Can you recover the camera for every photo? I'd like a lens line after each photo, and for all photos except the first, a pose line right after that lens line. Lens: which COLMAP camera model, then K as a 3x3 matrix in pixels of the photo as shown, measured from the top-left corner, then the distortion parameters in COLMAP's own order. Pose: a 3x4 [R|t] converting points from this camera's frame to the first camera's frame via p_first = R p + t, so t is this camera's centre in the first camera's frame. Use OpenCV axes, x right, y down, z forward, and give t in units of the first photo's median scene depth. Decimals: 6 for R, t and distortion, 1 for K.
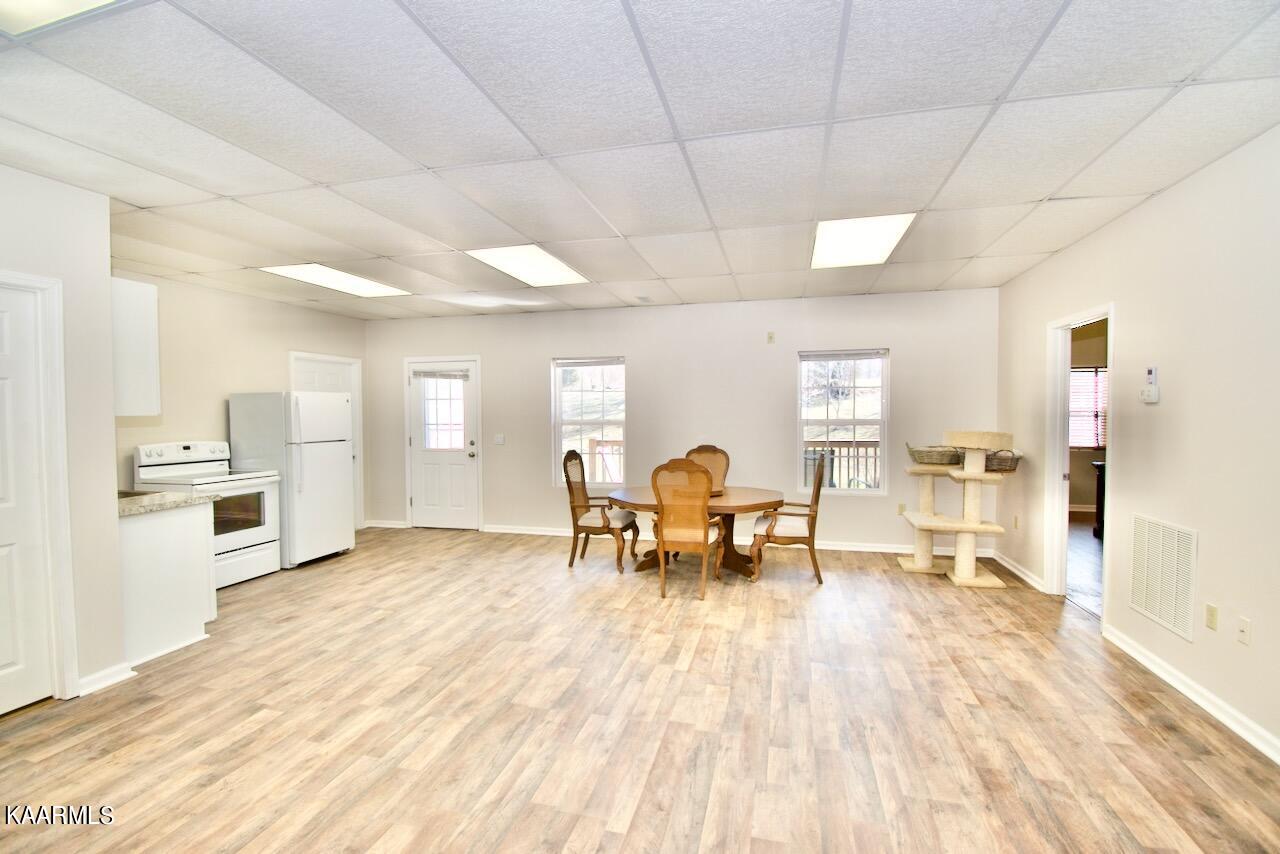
lens RADIAL K [[562.1, 0, 642.7], [0, 562.1, 425.1], [0, 0, 1]] dist [0.023738, -0.026506]
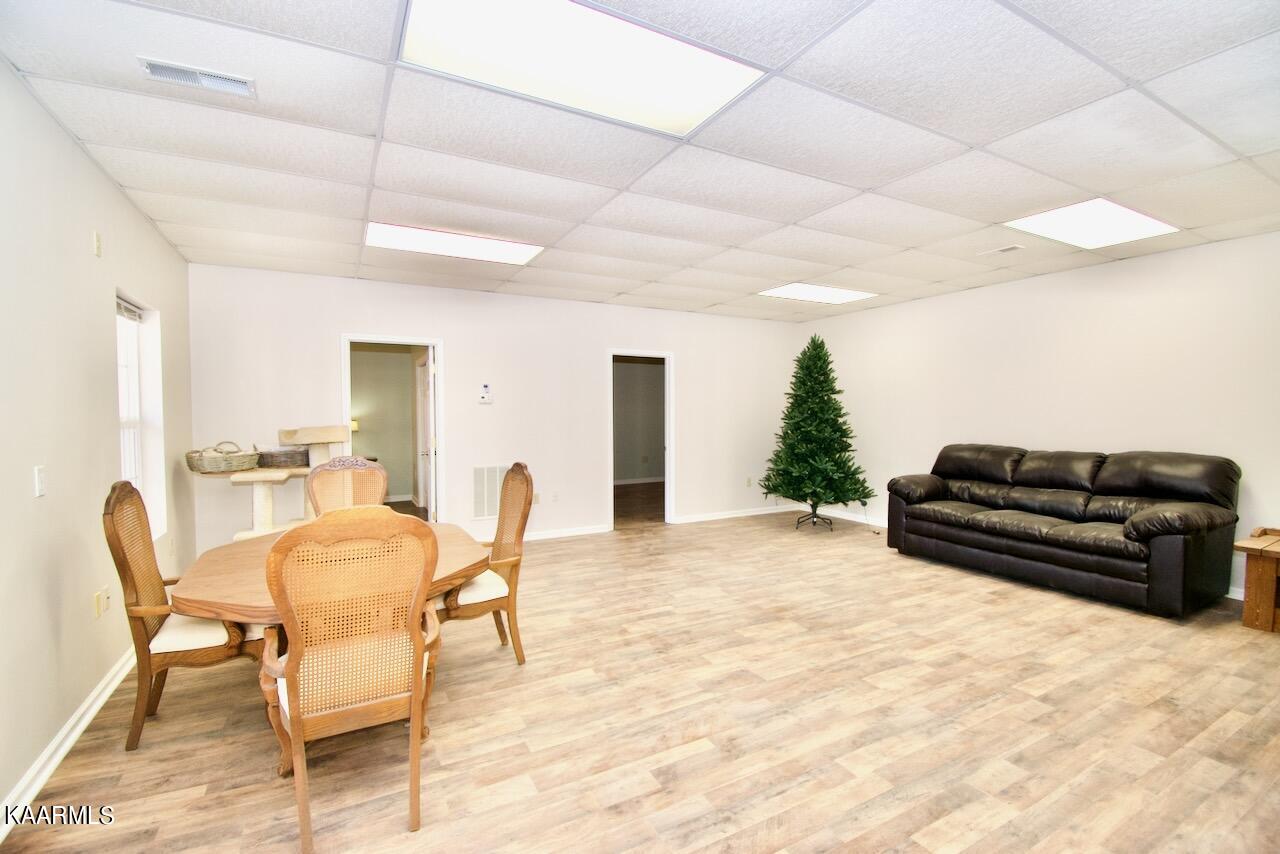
lens RADIAL K [[562.1, 0, 642.7], [0, 562.1, 425.1], [0, 0, 1]] dist [0.023738, -0.026506]
pose [[-0.676871, -0.007001, 0.736068, -0.869915], [0.024882, 0.999166, 0.032384, -0.015888], [-0.735681, 0.040234, -0.676132, 2.019224]]
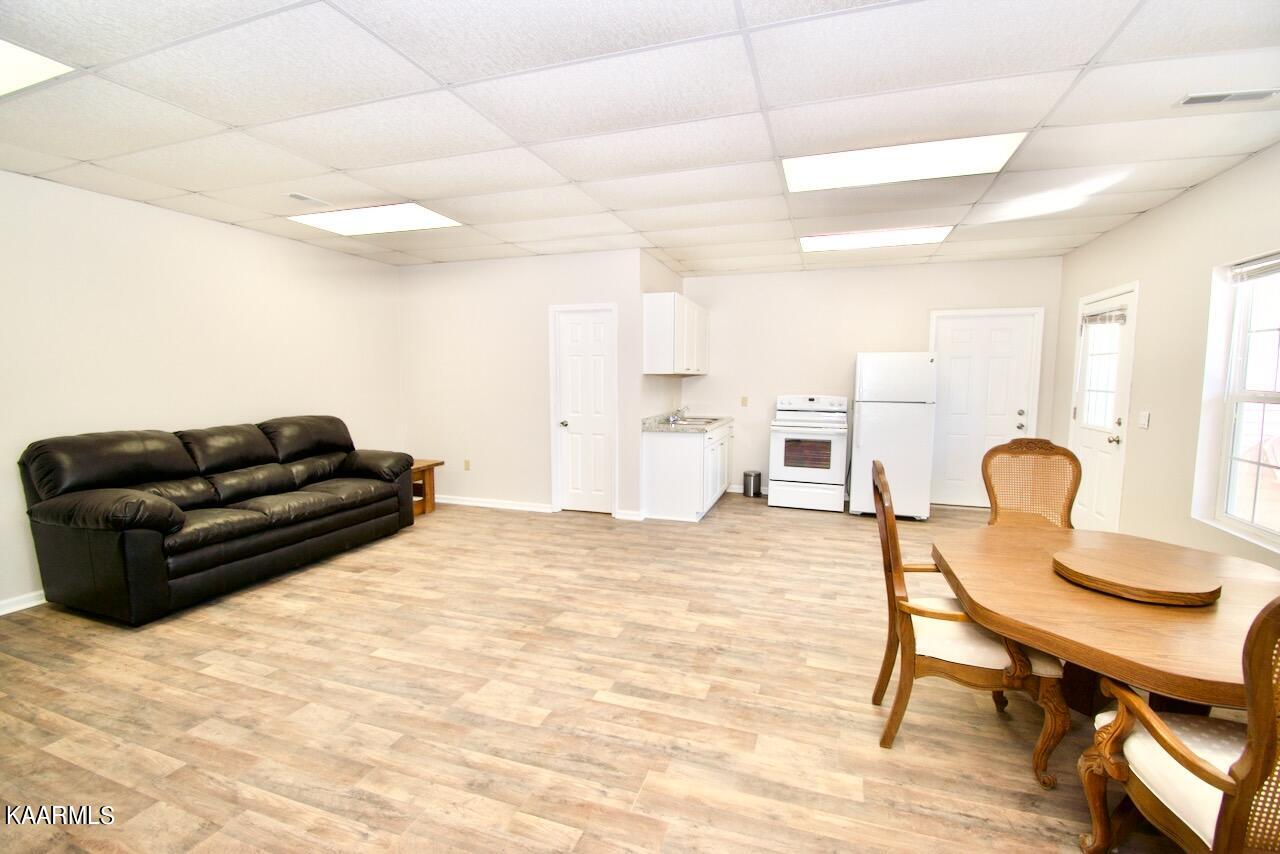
lens RADIAL K [[562.1, 0, 642.7], [0, 562.1, 425.1], [0, 0, 1]] dist [0.023738, -0.026506]
pose [[-0.081389, 0.094451, -0.992197, 0.880308], [-0.026069, 0.994957, 0.096852, -0.029182], [0.996341, 0.033748, -0.078516, 1.196558]]
